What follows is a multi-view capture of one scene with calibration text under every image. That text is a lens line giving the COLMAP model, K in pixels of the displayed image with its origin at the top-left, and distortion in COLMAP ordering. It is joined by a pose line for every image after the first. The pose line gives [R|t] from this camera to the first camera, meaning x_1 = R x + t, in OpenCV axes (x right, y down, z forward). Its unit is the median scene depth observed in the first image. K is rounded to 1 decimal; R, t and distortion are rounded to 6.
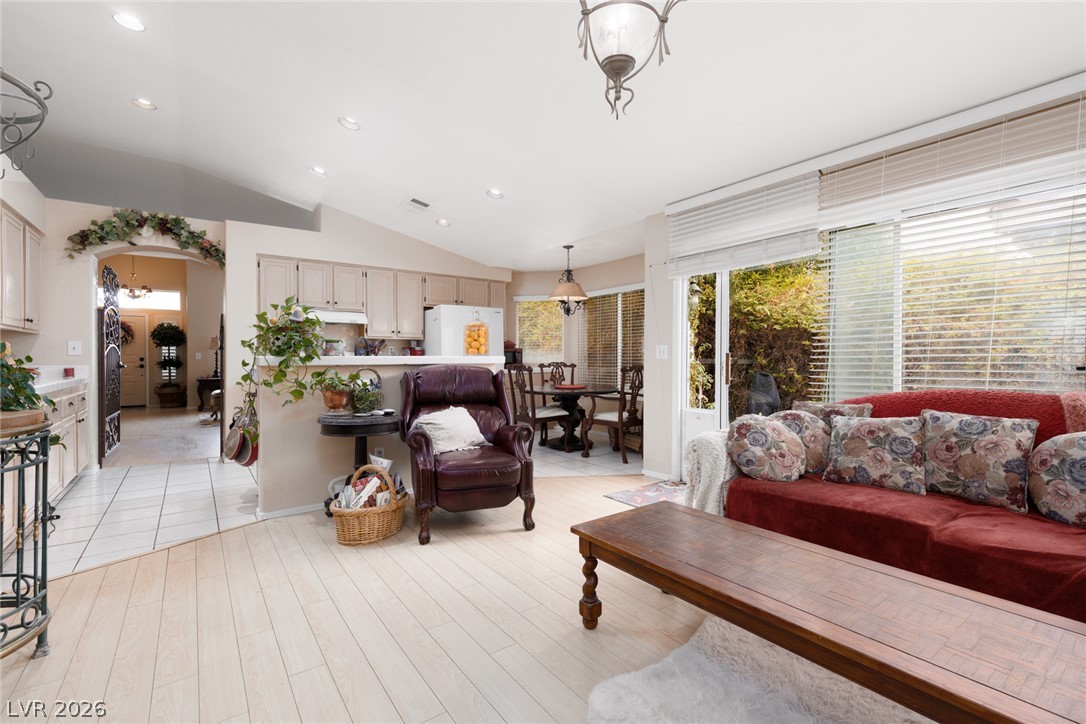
lens RADIAL K [[484.3, 0, 549.4], [0, 484.3, 359.9], [0, 0, 1]] dist [0.004692, 0.000084]
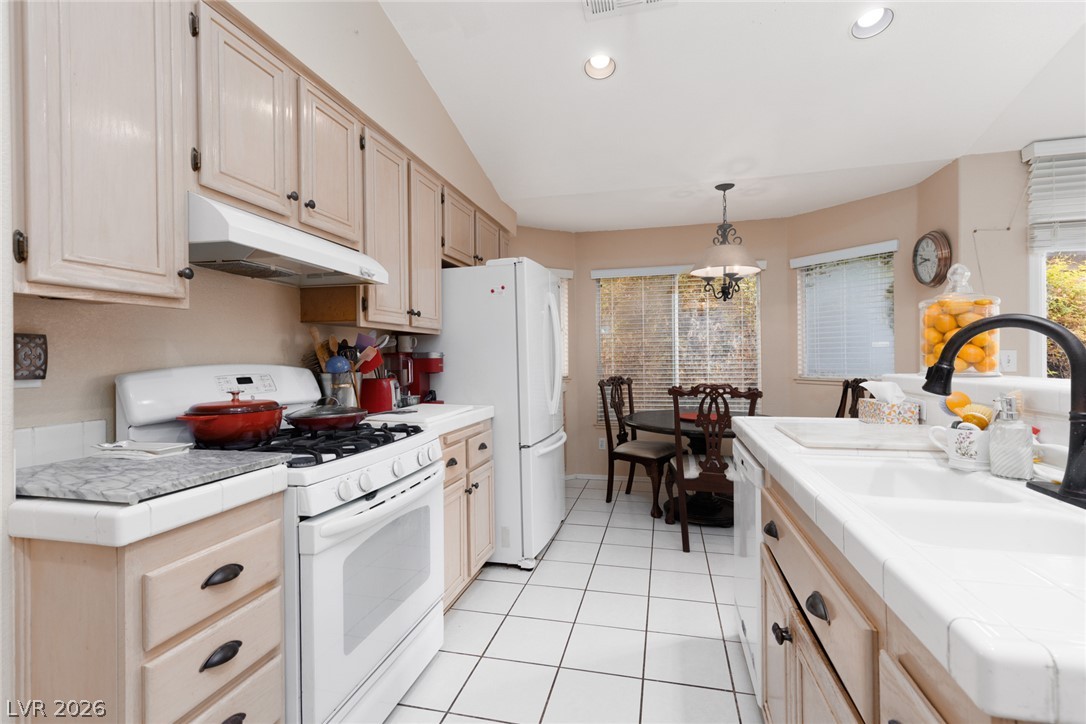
lens RADIAL K [[484.3, 0, 549.4], [0, 484.3, 359.9], [0, 0, 1]] dist [0.004692, 0.000084]
pose [[0.767248, -0.010044, 0.641272, -0.607261], [0.012262, 0.999924, 0.000991, -0.023580], [-0.641234, 0.007103, 0.767313, 0.789329]]
